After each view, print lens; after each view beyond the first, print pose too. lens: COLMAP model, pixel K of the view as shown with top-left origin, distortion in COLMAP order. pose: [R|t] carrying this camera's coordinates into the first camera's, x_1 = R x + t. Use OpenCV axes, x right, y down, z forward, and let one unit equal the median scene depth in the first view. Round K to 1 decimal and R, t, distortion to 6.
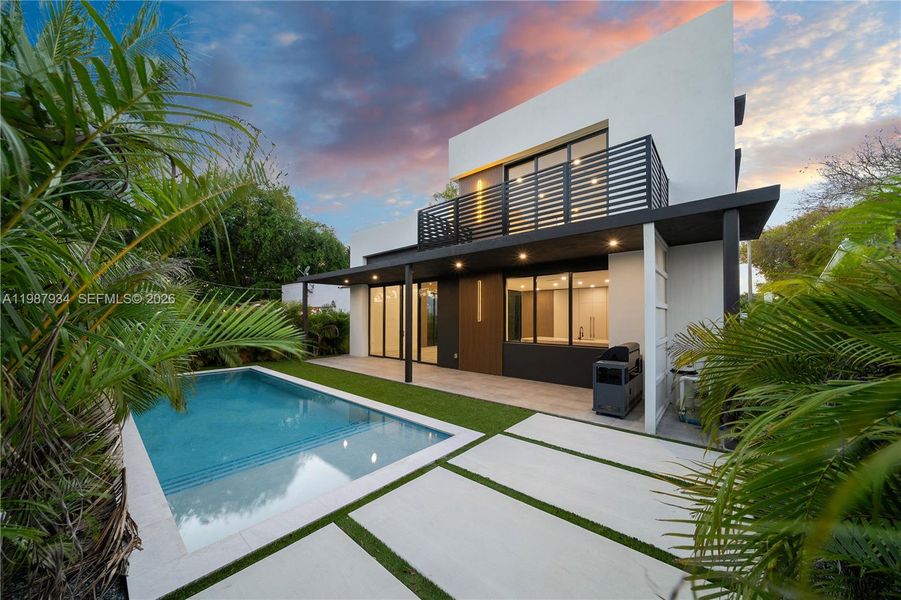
lens RADIAL K [[299.3, 0, 440.8], [0, 299.3, 313.4], [0, 0, 1]] dist [-0.008187, 0.000590]
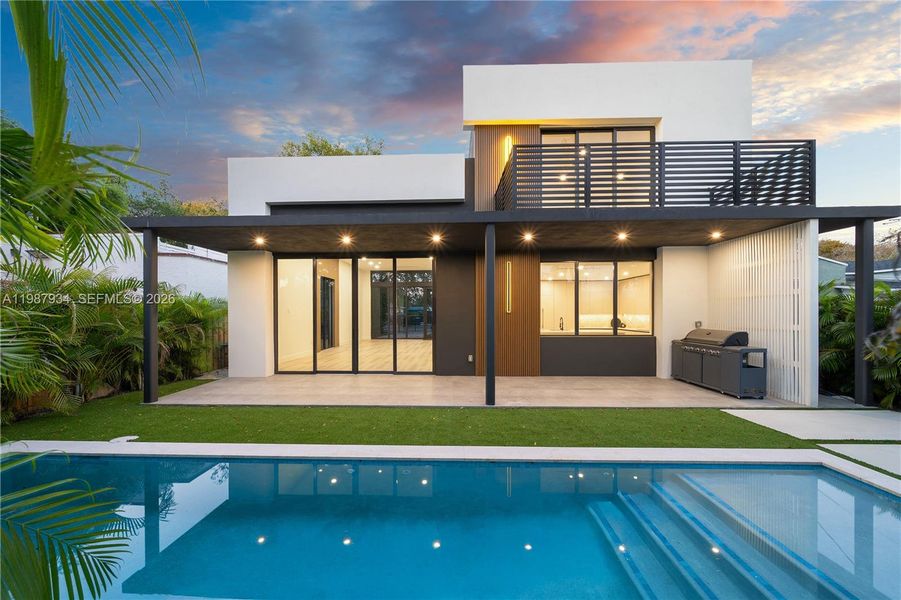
lens RADIAL K [[299.3, 0, 453.8], [0, 299.3, 317.0], [0, 0, 1]] dist [-0.008187, 0.000590]
pose [[0.774784, -0.012353, 0.632106, -0.473317], [-0.004981, 0.999659, 0.025642, 0.018608], [-0.632207, -0.023016, 0.774458, 0.446634]]
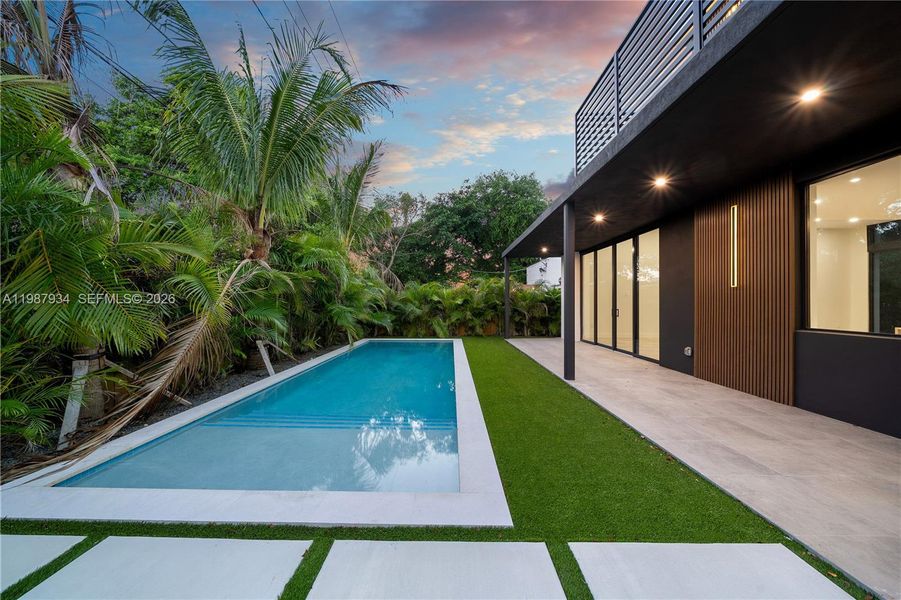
lens RADIAL K [[299.3, 0, 448.6], [0, 299.3, 302.8], [0, 0, 1]] dist [-0.008187, 0.000590]
pose [[0.657073, -0.004417, -0.753814, 0.181305], [0.016333, 0.999831, 0.008379, 0.039450], [0.753650, -0.017818, 0.657034, 0.295788]]
